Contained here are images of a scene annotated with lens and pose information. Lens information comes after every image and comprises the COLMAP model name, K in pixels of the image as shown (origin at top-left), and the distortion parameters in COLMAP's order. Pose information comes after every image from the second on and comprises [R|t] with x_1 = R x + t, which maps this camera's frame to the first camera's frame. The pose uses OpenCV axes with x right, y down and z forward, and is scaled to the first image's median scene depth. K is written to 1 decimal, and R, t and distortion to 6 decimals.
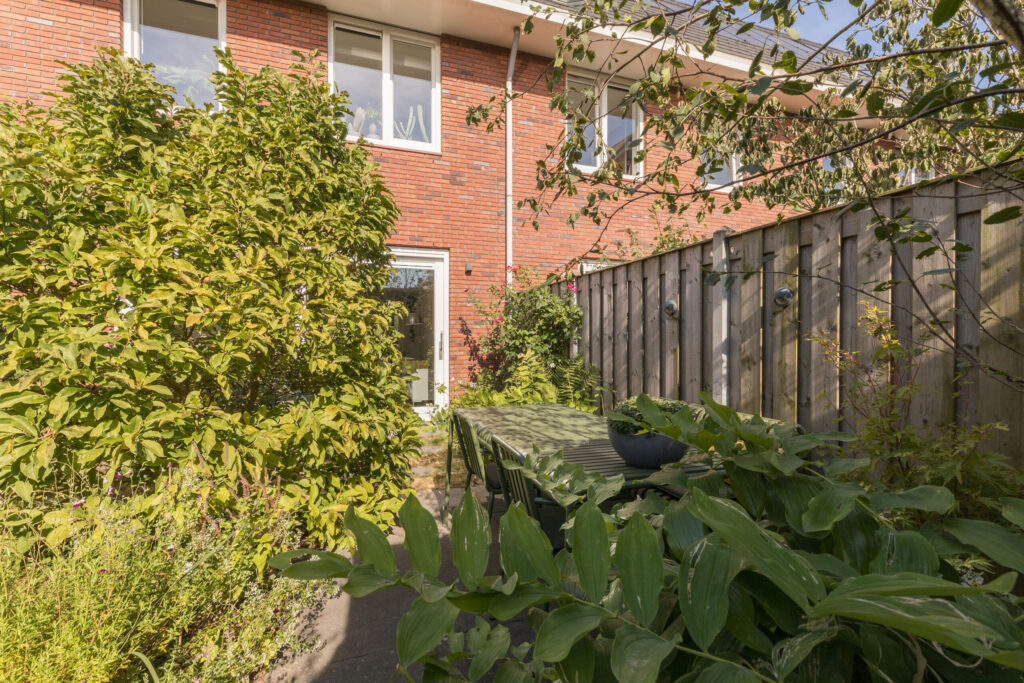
lens RADIAL K [[468.6, 0, 509.9], [0, 468.6, 346.1], [0, 0, 1]] dist [0.004612, -0.000471]
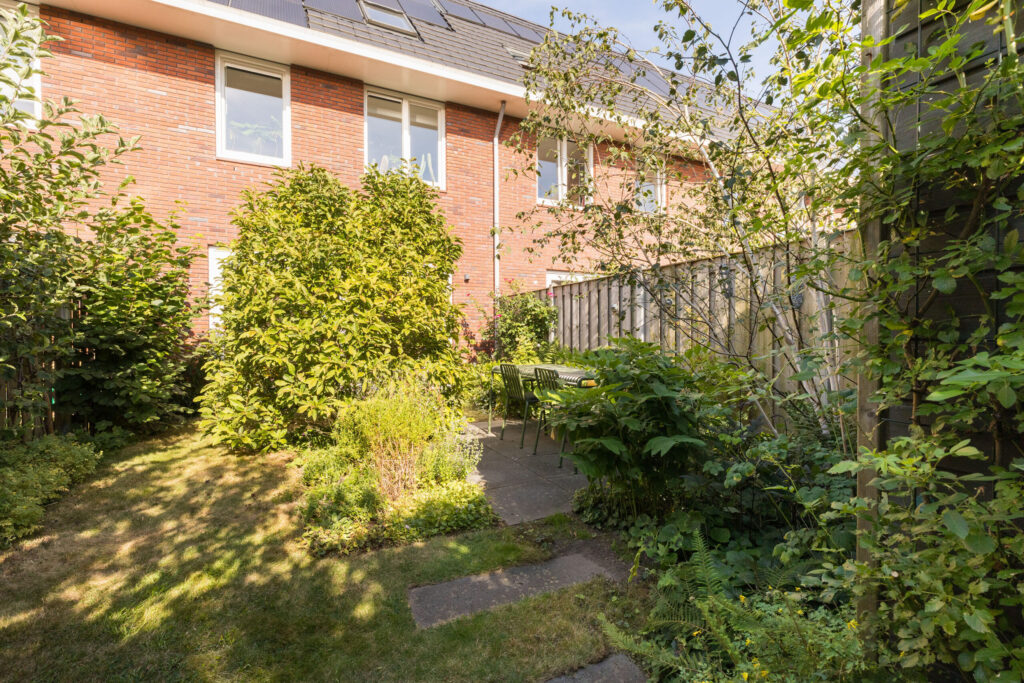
lens RADIAL K [[468.6, 0, 510.0], [0, 468.6, 343.3], [0, 0, 1]] dist [0.004612, -0.000471]
pose [[0.993800, -0.003350, 0.111132, -0.116853], [0.003790, 0.999986, -0.003745, 0.026731], [-0.111118, 0.004143, 0.993799, -0.339076]]
